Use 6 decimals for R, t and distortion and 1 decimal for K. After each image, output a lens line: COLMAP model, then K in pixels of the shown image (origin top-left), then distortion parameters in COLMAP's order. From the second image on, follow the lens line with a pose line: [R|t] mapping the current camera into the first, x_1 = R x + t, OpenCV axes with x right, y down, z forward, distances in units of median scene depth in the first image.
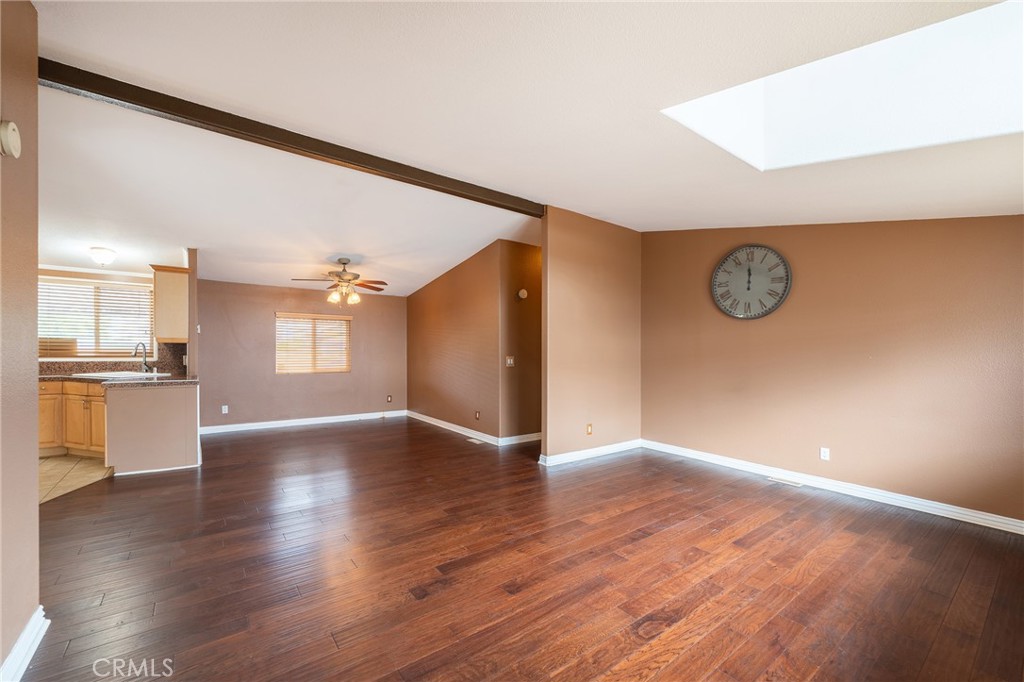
lens RADIAL K [[423.6, 0, 511.3], [0, 423.6, 350.1], [0, 0, 1]] dist [0.000529, -0.000100]
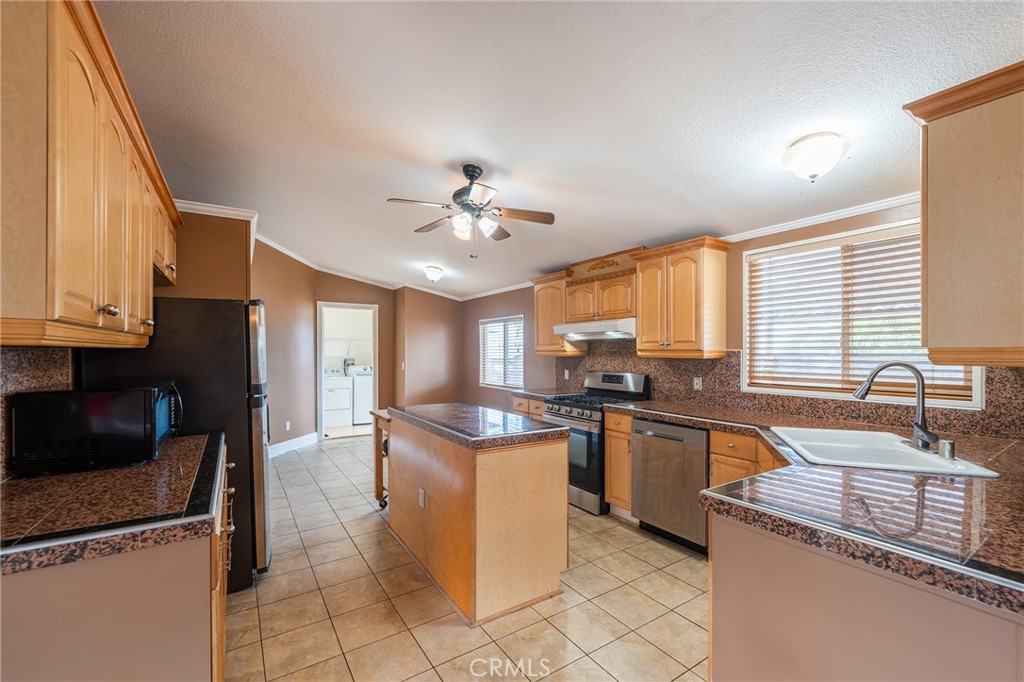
lens RADIAL K [[409.9, 0, 507.6], [0, 409.9, 353.3], [0, 0, 1]] dist [-0.000004, -0.000067]
pose [[-0.067786, -0.013781, -0.997605, -0.473993], [-0.008577, 0.999876, -0.013229, -0.017057], [0.997663, 0.007660, -0.067896, 0.639698]]
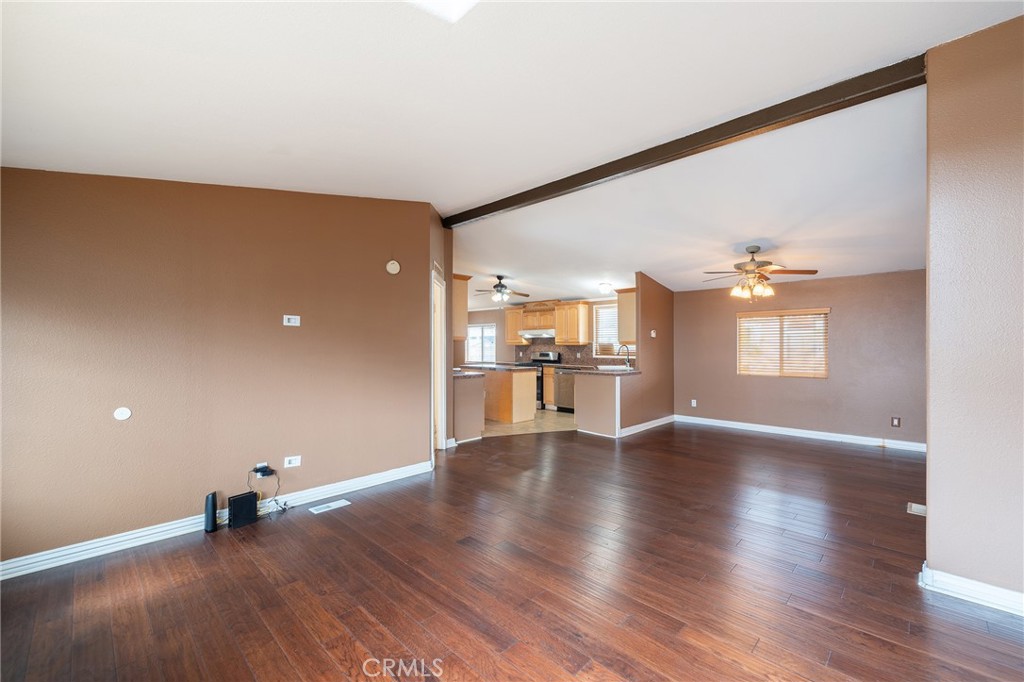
lens RADIAL K [[415.5, 0, 496.0], [0, 415.5, 341.2], [0, 0, 1]] dist [0.001176, 0.000110]
pose [[0.129476, -0.025852, -0.991245, 0.409646], [-0.004308, 0.999636, -0.026633, 0.007335], [0.991573, 0.007718, 0.129318, 0.370158]]
